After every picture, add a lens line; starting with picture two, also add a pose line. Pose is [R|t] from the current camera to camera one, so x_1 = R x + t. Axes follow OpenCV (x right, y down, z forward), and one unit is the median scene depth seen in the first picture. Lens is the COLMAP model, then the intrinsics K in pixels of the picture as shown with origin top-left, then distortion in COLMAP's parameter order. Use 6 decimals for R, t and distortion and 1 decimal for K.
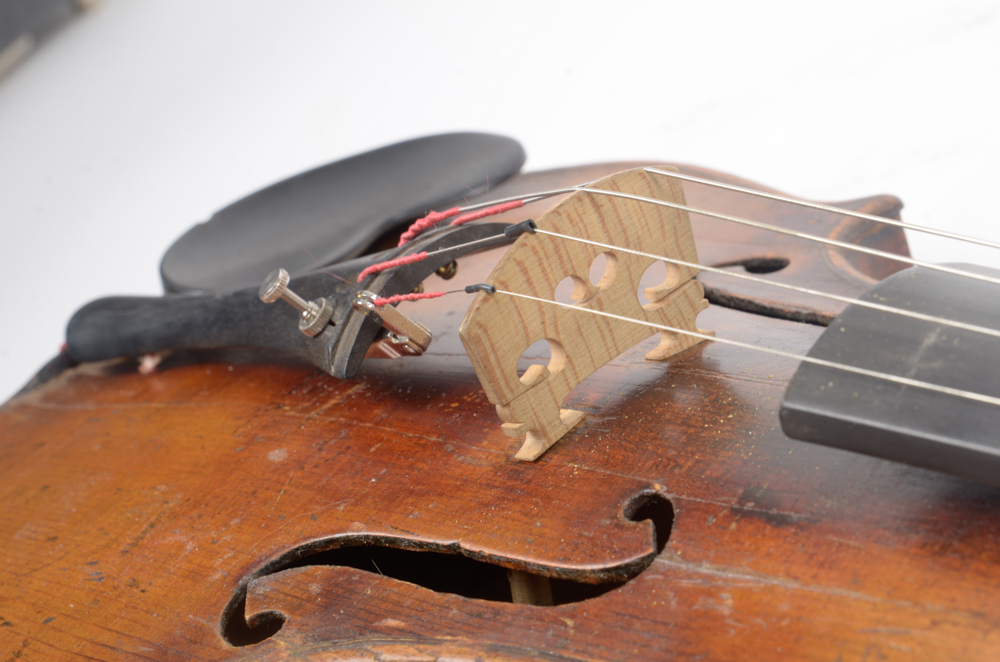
lens RADIAL K [[2454.9, 0, 488.4], [0, 2454.9, 313.8], [0, 0, 1]] dist [-0.006591, -0.171747]
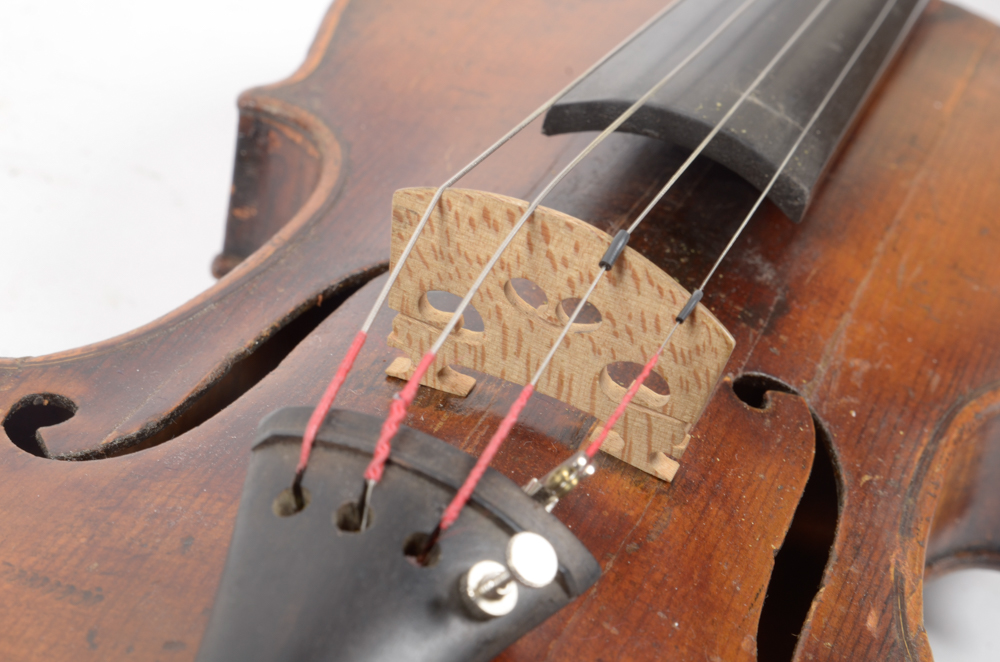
lens RADIAL K [[2454.9, 0, 488.4], [0, 2454.9, 313.8], [0, 0, 1]] dist [-0.006591, -0.171747]
pose [[-0.442770, -0.297310, 0.845909, -0.726861], [0.293267, 0.843516, 0.449973, -0.431397], [-0.847319, 0.447312, -0.286292, 1.349547]]
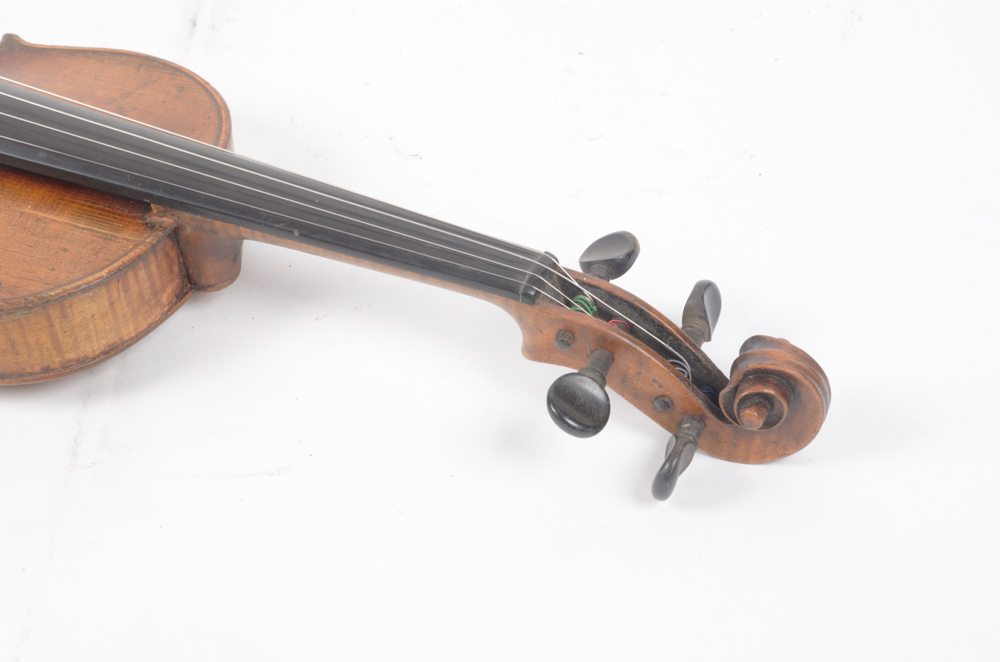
lens RADIAL K [[2099.7, 0, 500.0], [0, 2099.7, 331.0], [0, 0, 1]] dist [0.014310, 0.173517]
pose [[0.870144, -0.063905, 0.488636, -0.366179], [-0.056855, 0.971916, 0.228356, -0.279178], [-0.489506, -0.226484, 0.842074, -1.343325]]
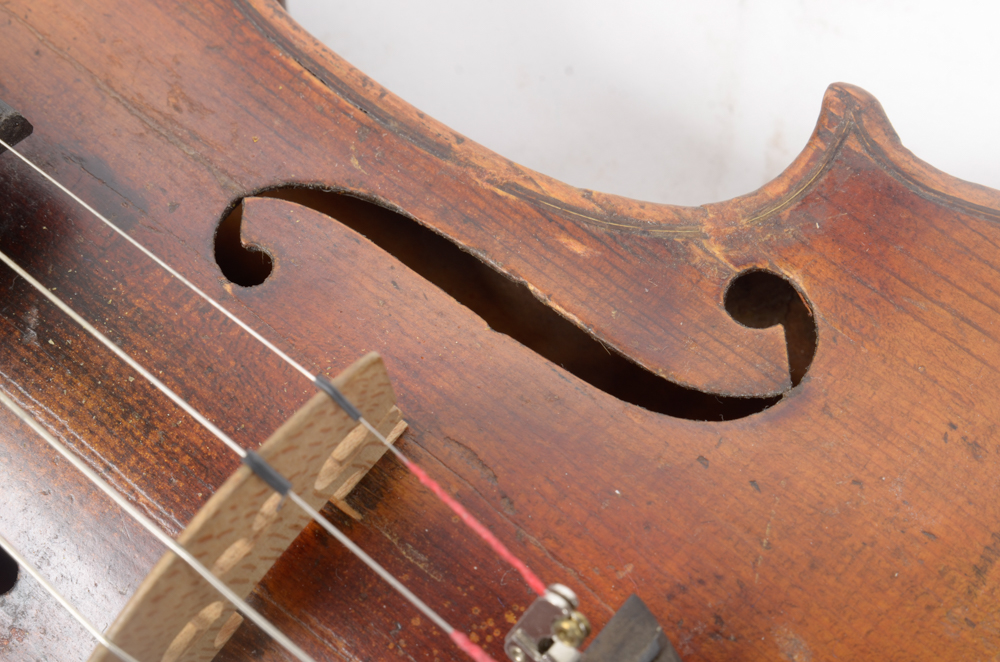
lens RADIAL K [[2454.9, 0, 488.4], [0, 2454.9, 313.8], [0, 0, 1]] dist [-0.006591, -0.171747]
pose [[-0.890889, 0.219742, 0.397531, -0.354004], [0.365247, -0.173708, 0.914560, -0.687347], [0.270021, 0.959968, 0.074494, 0.961606]]
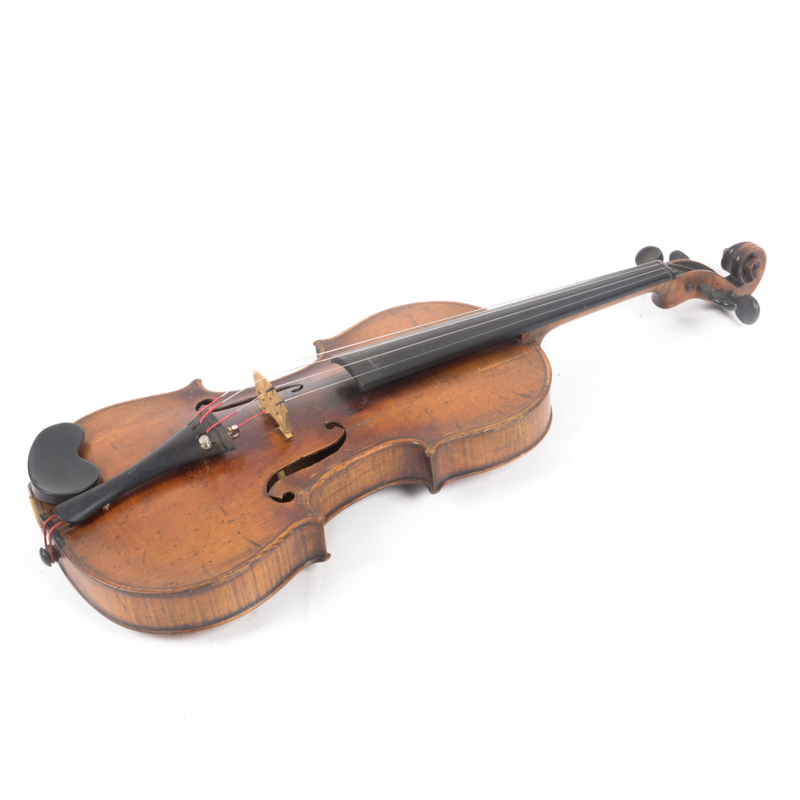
lens RADIAL K [[1382.1, 0, 400.0], [0, 1382.1, 400.0], [0, 0, 1]] dist [-0.196466, 0.012321]
pose [[0.225908, -0.345542, 0.910805, -2.229625], [0.376867, 0.893174, 0.245378, -0.546658], [-0.898296, 0.287820, 0.331999, 0.003809]]
